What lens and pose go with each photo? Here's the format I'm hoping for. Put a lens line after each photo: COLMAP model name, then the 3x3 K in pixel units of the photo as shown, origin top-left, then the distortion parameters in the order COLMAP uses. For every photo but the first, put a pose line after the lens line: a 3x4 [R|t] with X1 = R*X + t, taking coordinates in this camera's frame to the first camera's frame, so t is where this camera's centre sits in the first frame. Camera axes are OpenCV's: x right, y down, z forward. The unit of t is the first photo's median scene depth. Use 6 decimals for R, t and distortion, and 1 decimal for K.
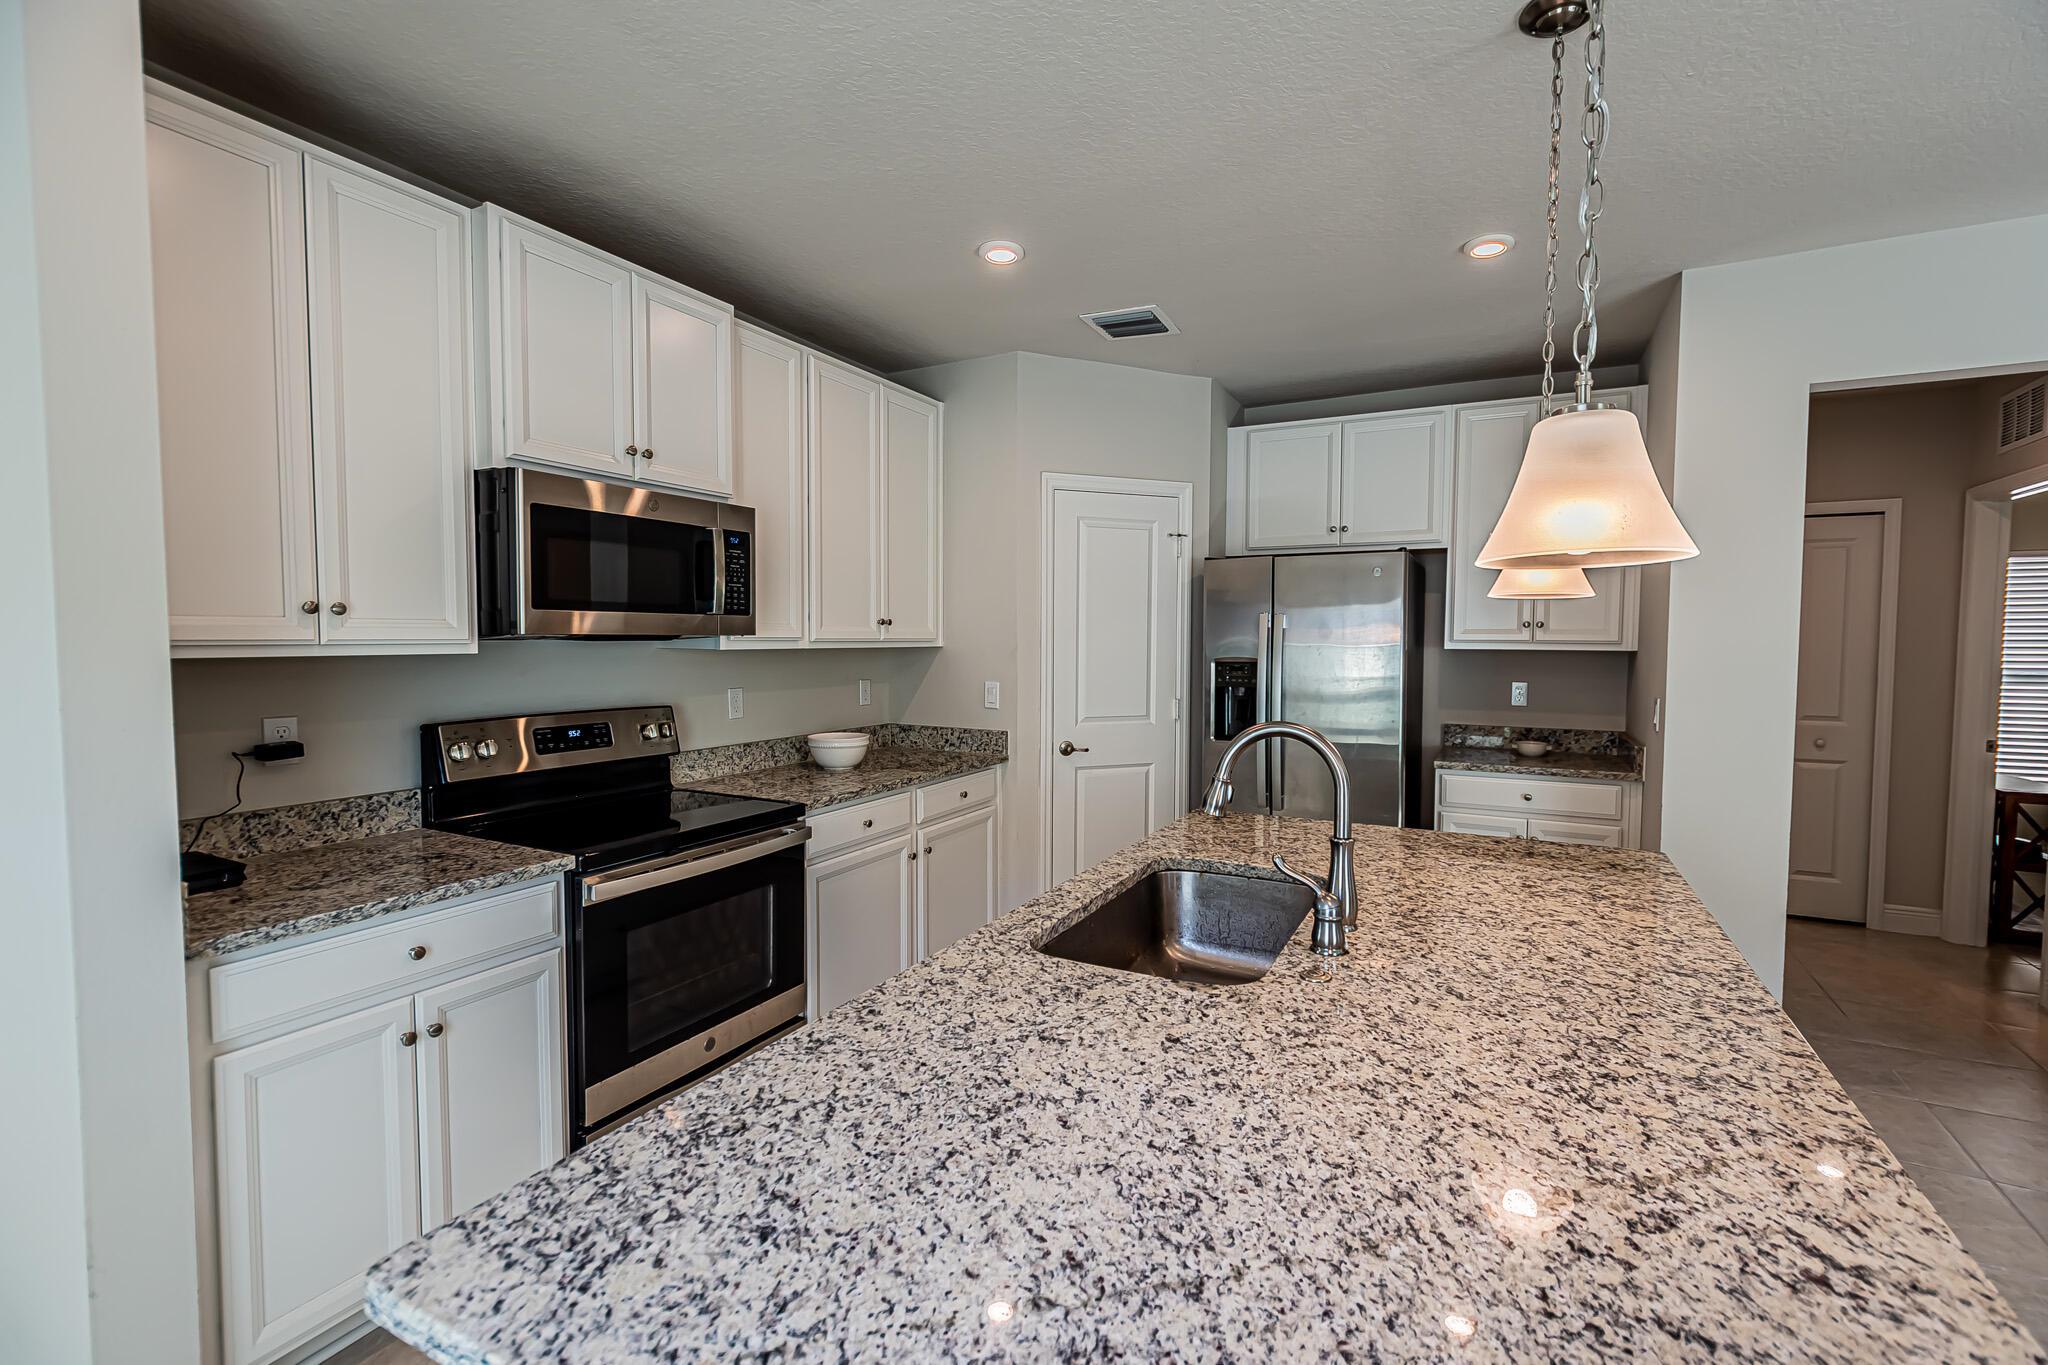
lens RADIAL K [[890.4, 0, 1024.0], [0, 890.4, 682.5], [0, 0, 1]] dist [0.000775, -0.000828]
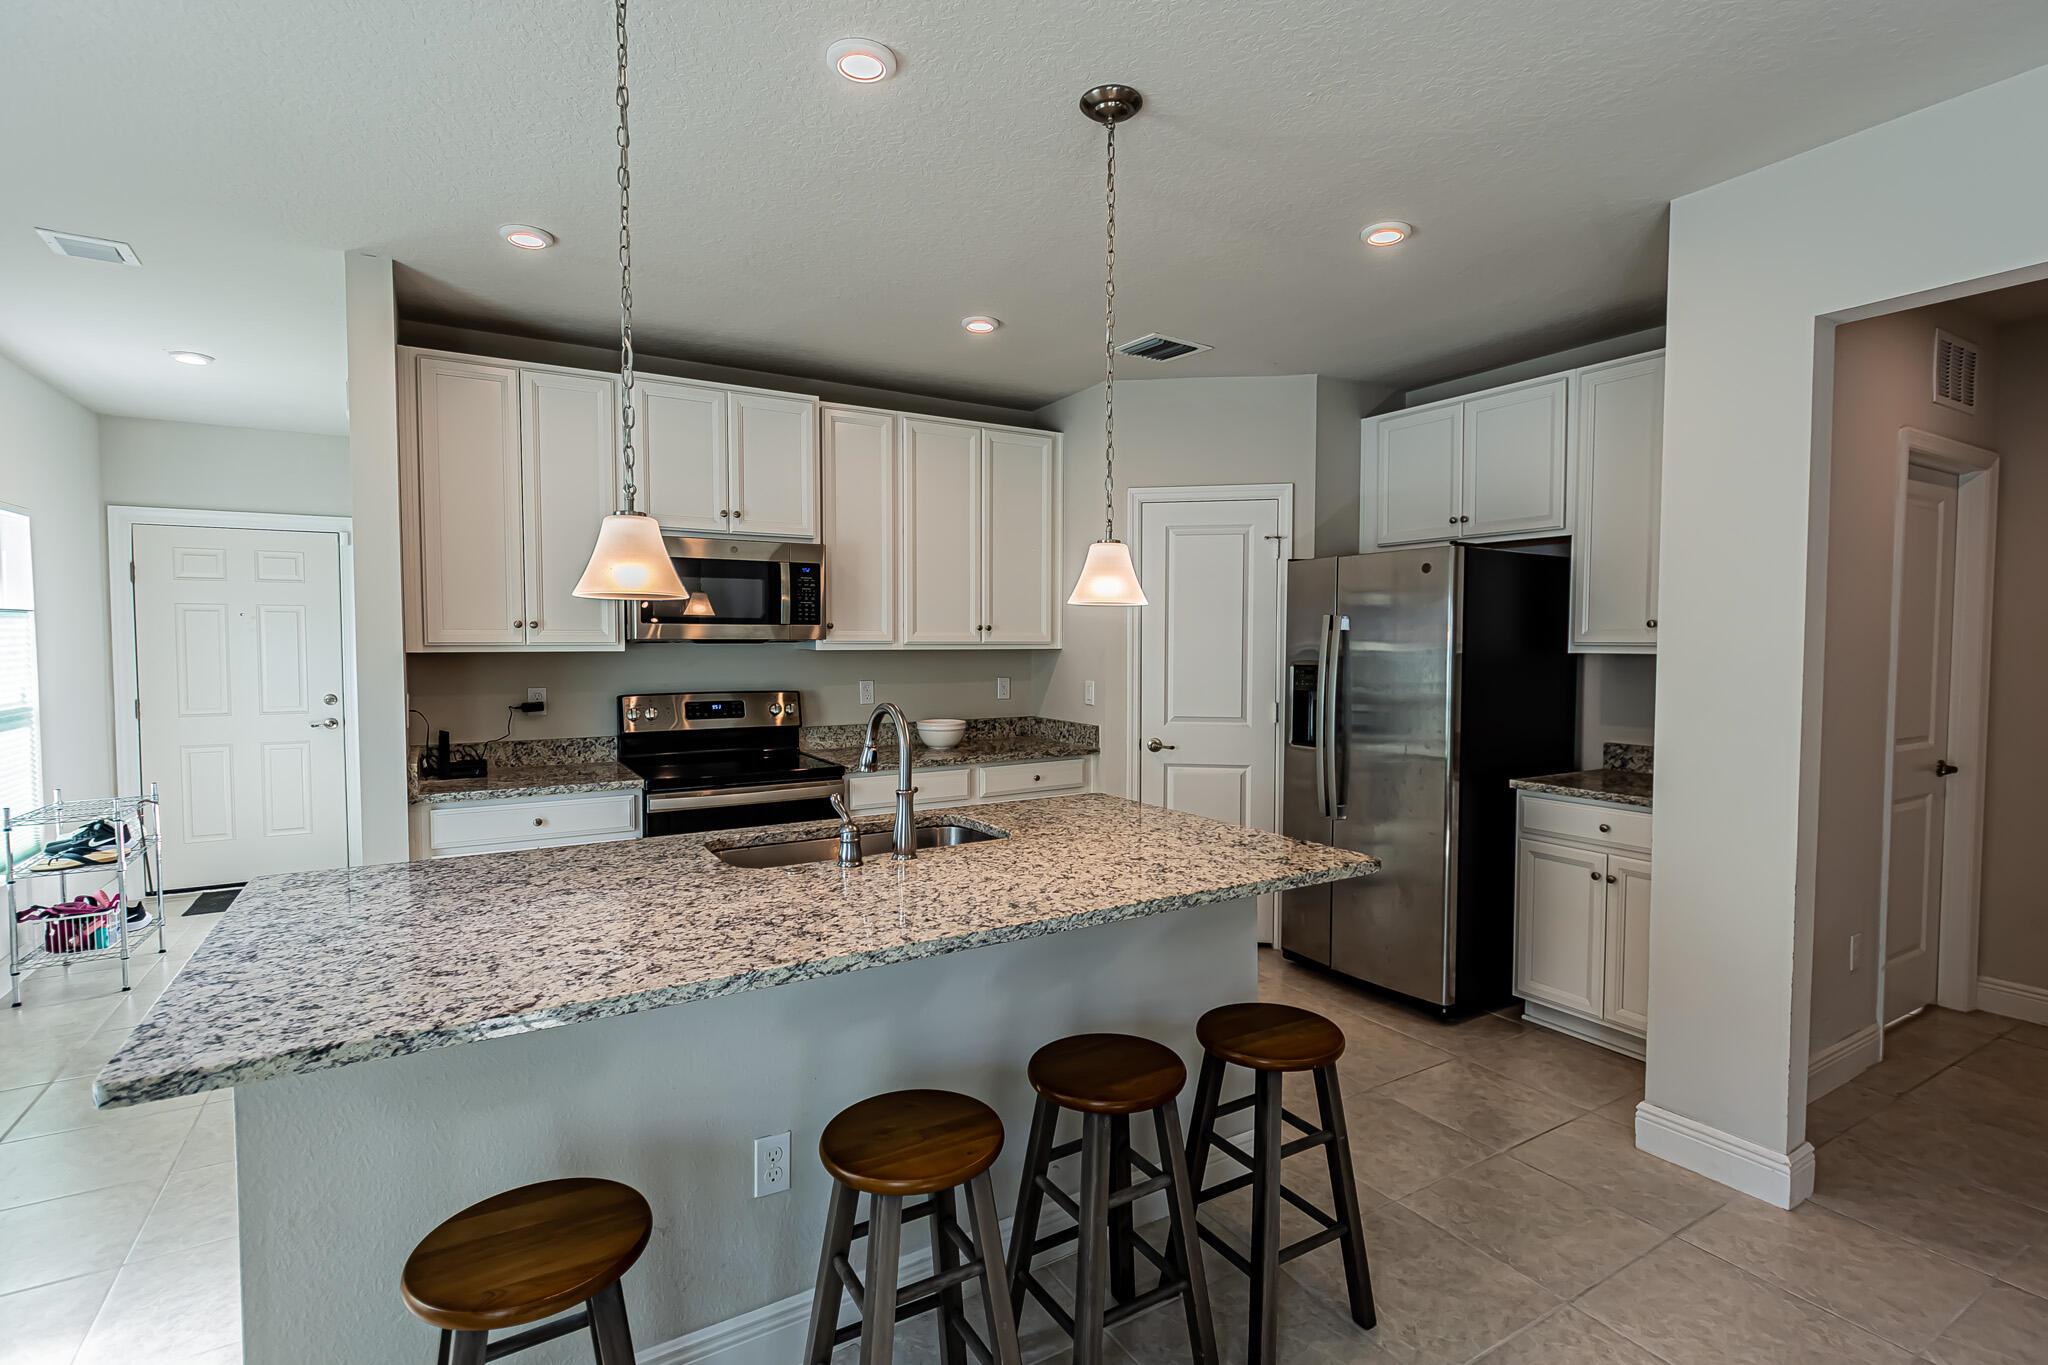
lens RADIAL K [[942.5, 0, 1024.0], [0, 942.5, 682.5], [0, 0, 1]] dist [0.001380, -0.000172]
pose [[0.860321, 0.020068, -0.509358, 0.702805], [-0.024015, 0.999711, -0.001174, 0.006611], [0.509187, 0.013242, 0.860554, -0.069721]]
